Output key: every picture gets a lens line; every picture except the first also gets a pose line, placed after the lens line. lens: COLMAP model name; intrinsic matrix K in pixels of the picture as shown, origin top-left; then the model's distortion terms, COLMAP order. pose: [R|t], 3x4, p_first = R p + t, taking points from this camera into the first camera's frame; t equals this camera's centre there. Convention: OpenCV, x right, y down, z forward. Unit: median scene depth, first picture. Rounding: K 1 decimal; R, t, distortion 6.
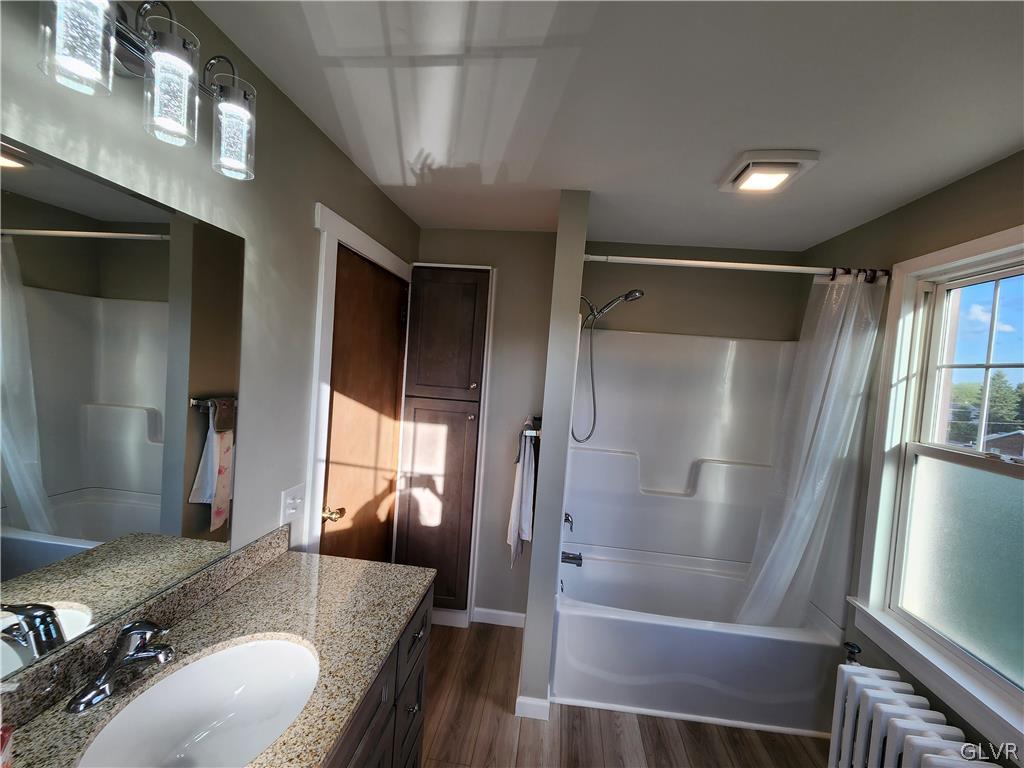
lens RADIAL K [[418.7, 0, 512.8], [0, 418.7, 384.0], [0, 0, 1]] dist [0.006863, -0.003005]
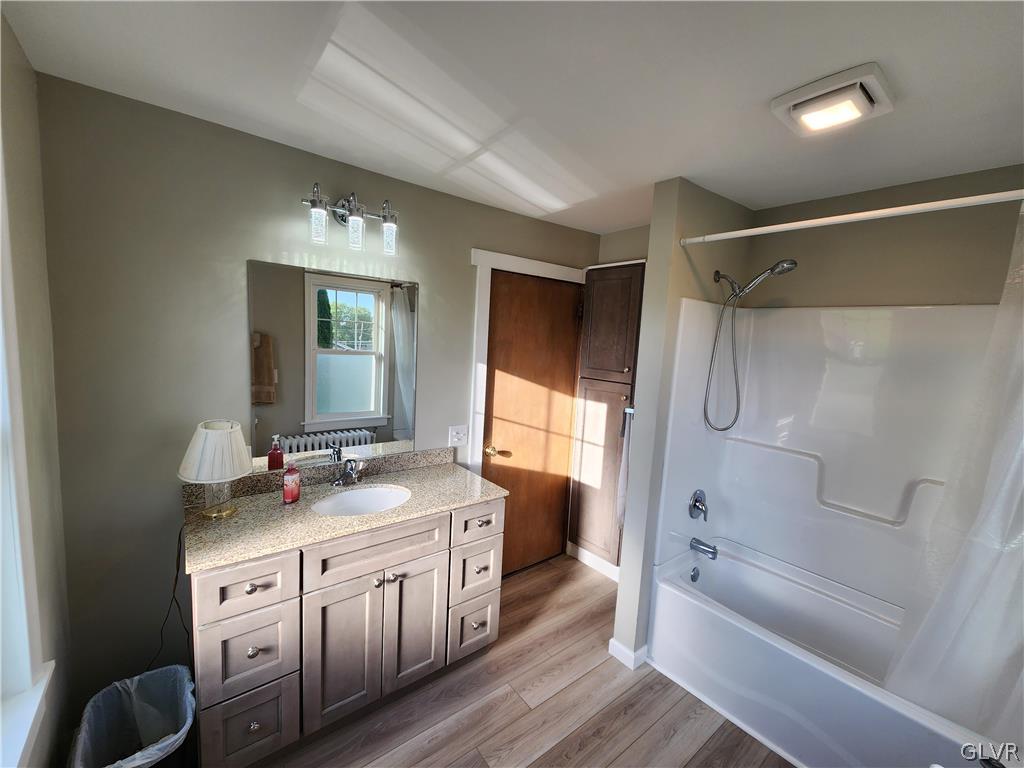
lens RADIAL K [[418.7, 0, 507.0], [0, 418.7, 385.2], [0, 0, 1]] dist [0.006863, -0.003005]
pose [[0.698782, 0.042958, -0.714044, 0.604230], [-0.028109, 0.999073, 0.032599, 0.021821], [0.714782, -0.002708, 0.699342, -0.009197]]
